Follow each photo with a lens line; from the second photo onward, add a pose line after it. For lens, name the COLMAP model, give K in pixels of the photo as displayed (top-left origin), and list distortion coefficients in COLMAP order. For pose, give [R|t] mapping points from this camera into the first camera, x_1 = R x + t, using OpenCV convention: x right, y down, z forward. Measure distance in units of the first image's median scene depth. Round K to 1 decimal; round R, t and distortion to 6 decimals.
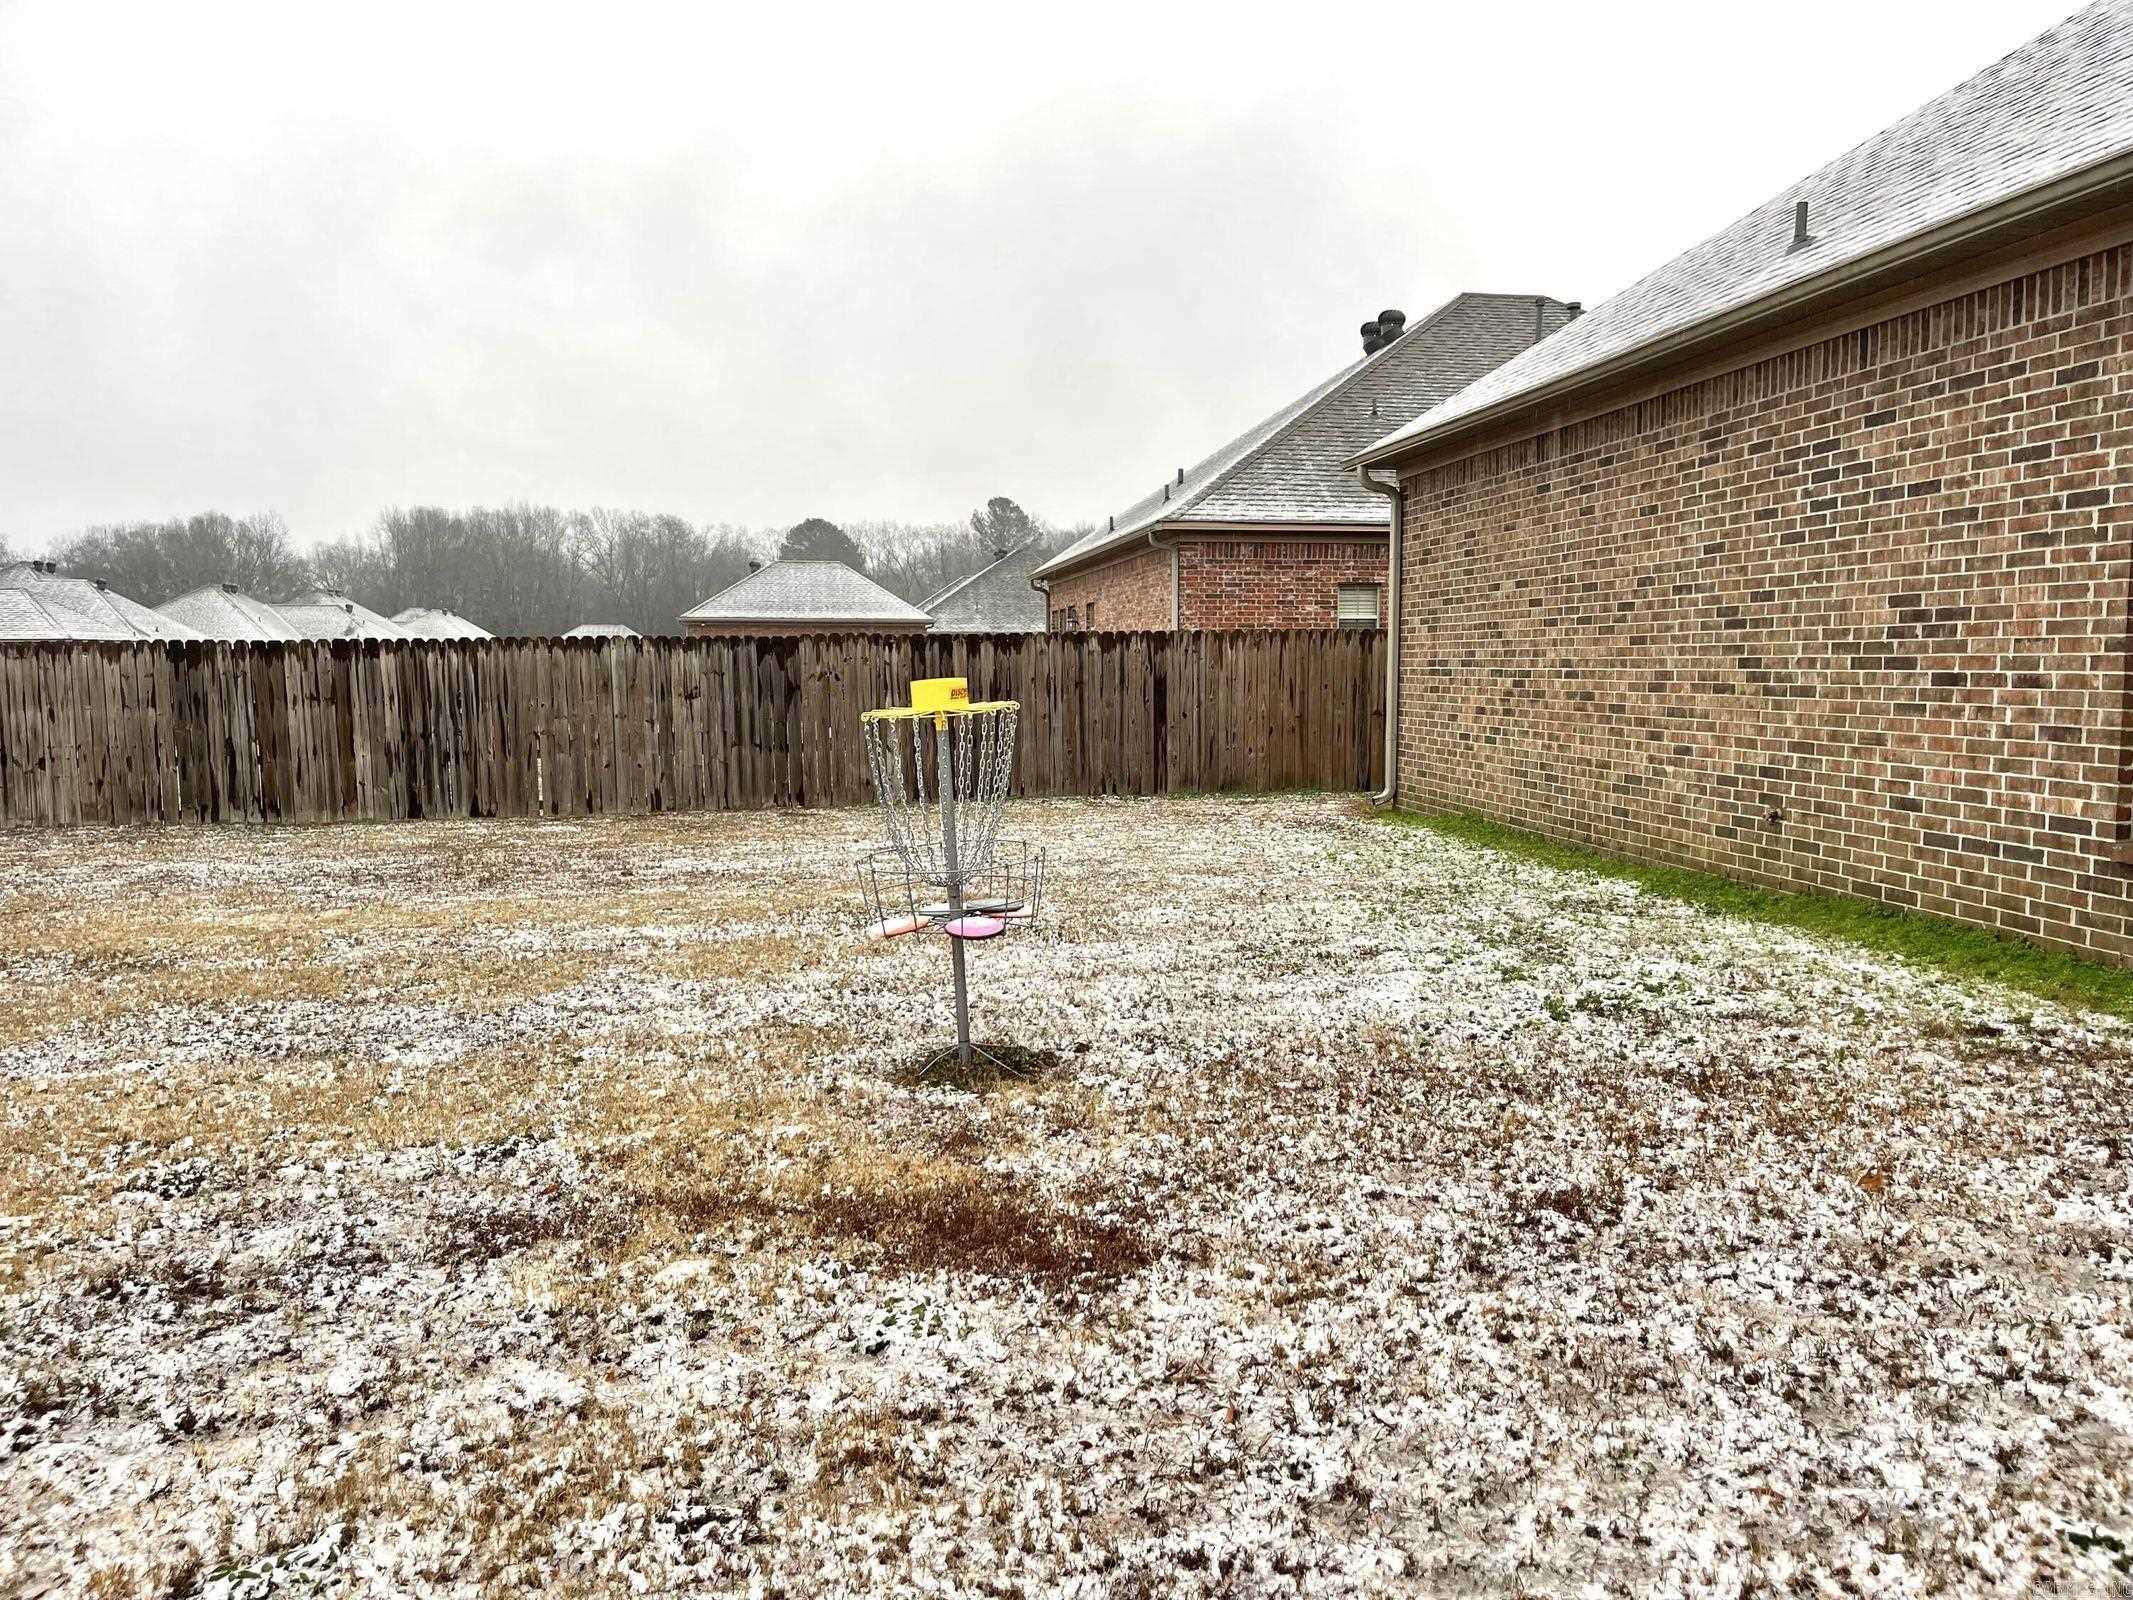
lens RADIAL K [[1615.3, 0, 1075.2], [0, 1615.3, 811.6], [0, 0, 1]] dist [0.061451, -0.078631]
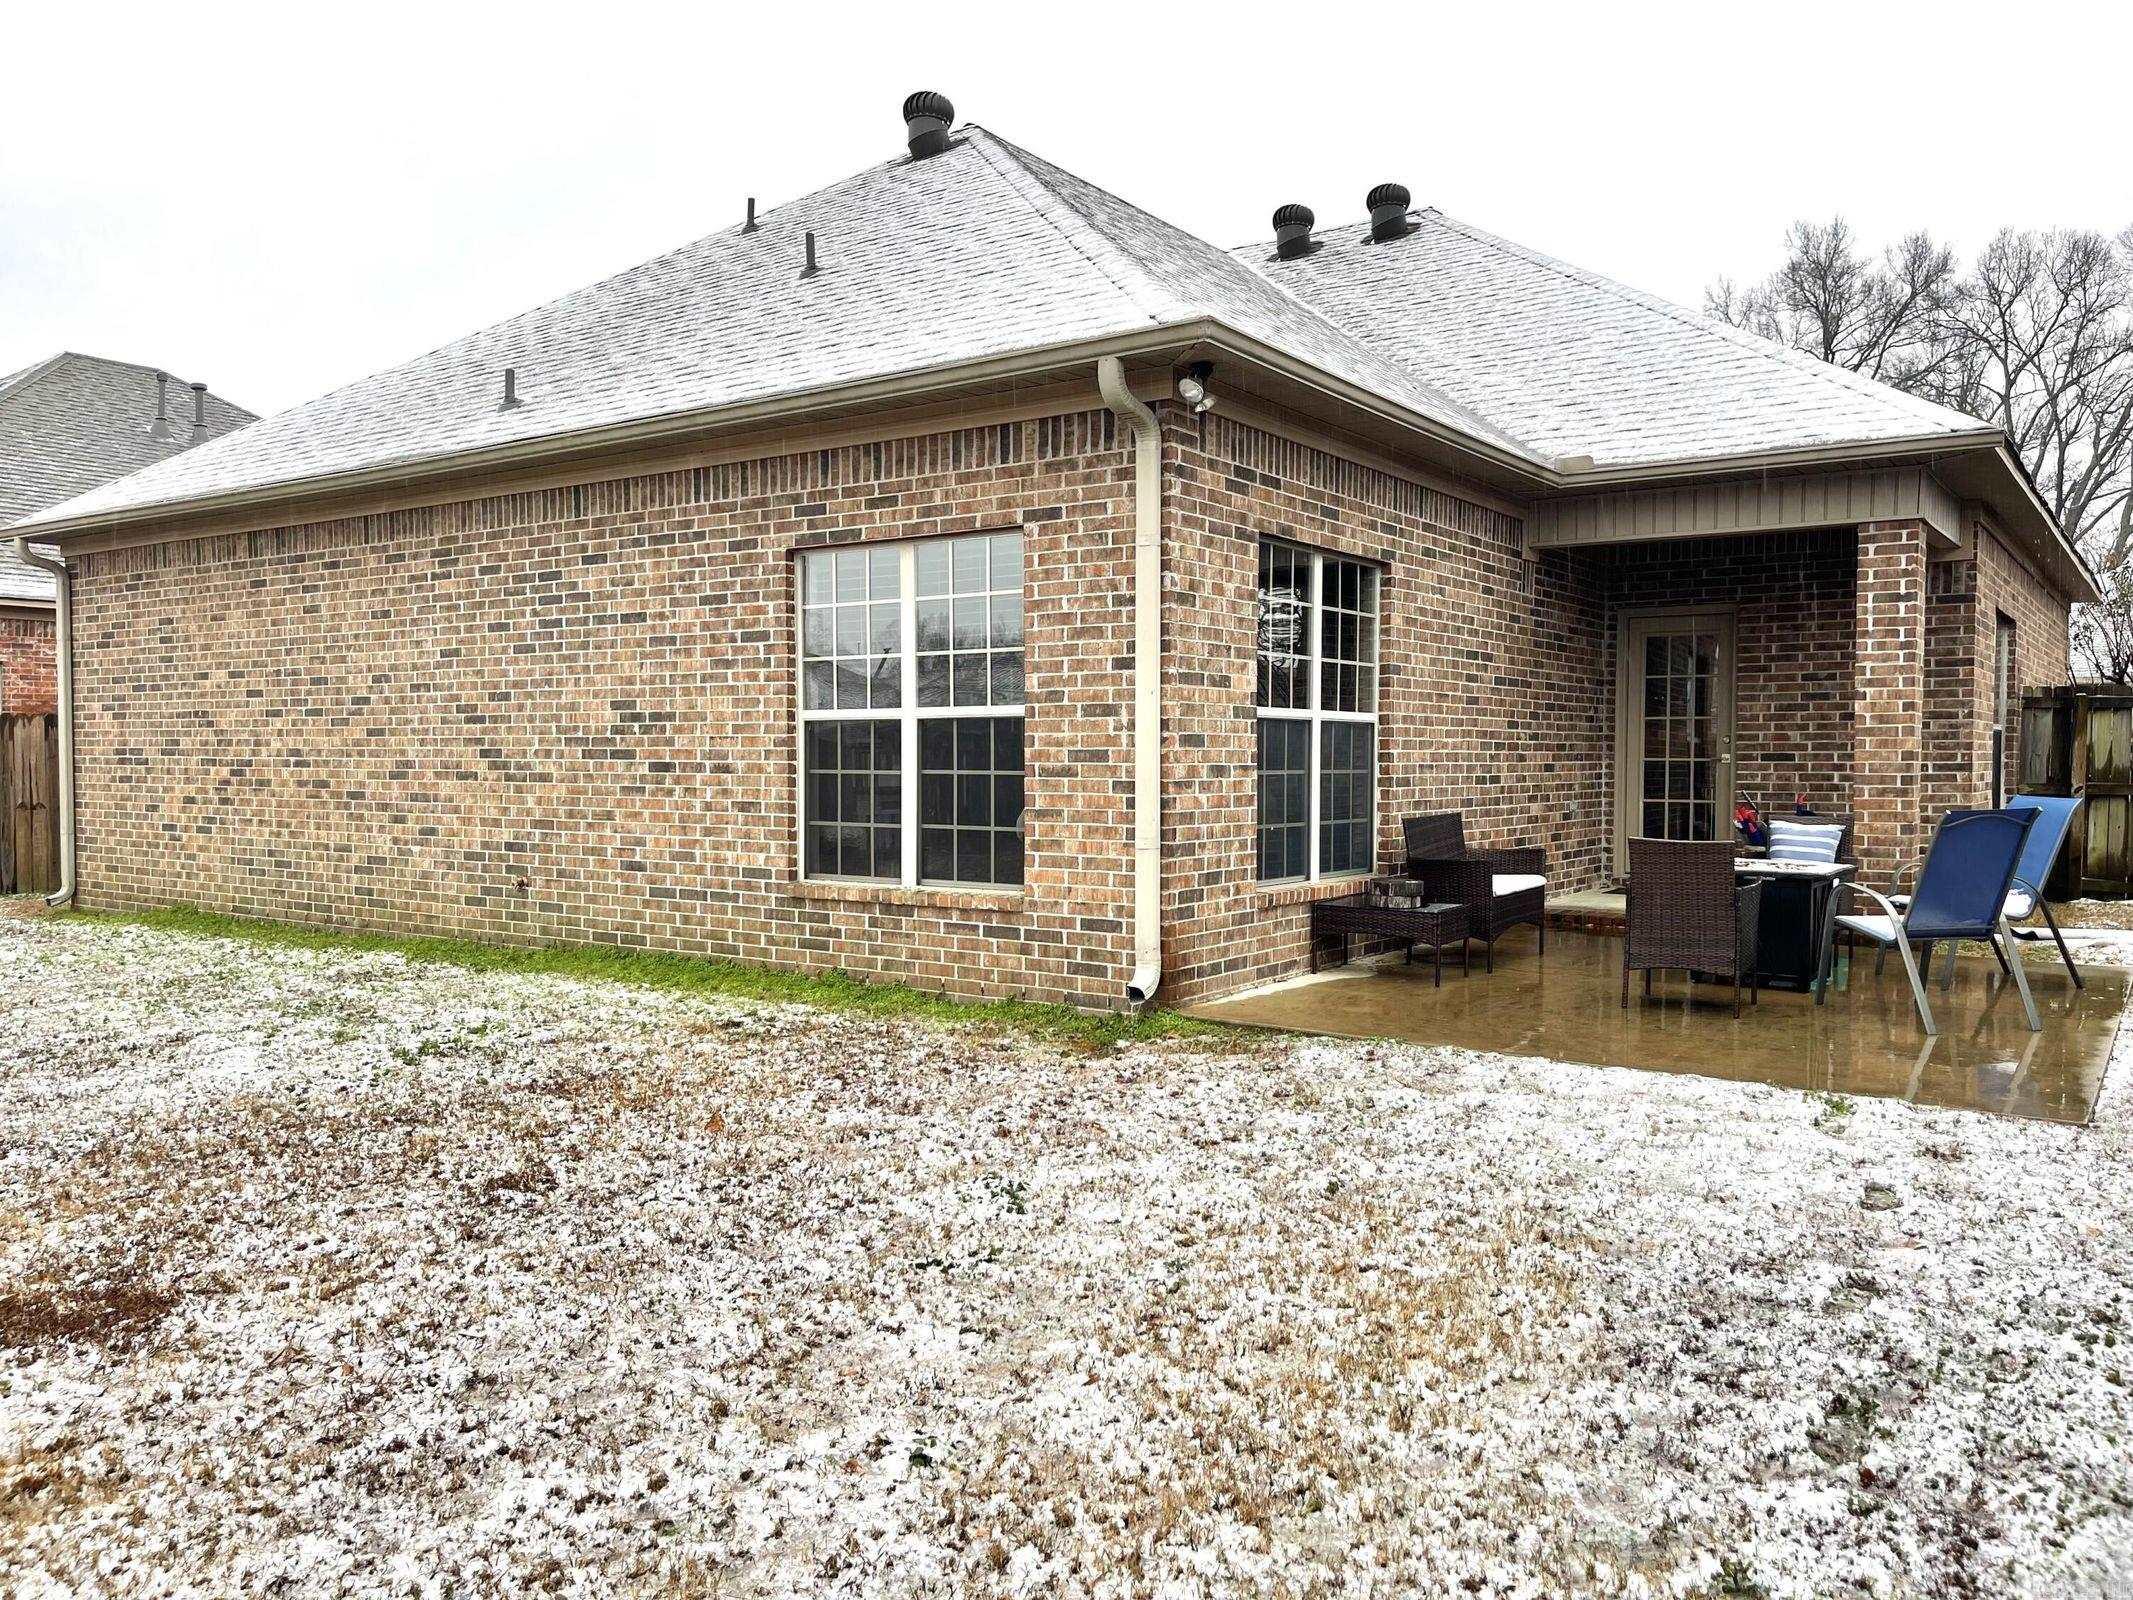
lens RADIAL K [[1615.3, 0, 1049.3], [0, 1615.3, 809.6], [0, 0, 1]] dist [0.061451, -0.078631]
pose [[0.697620, -0.024046, 0.716065, -0.202543], [0.063695, 0.997561, -0.028555, 0.010238], [-0.713631, 0.065531, 0.697450, -0.129425]]
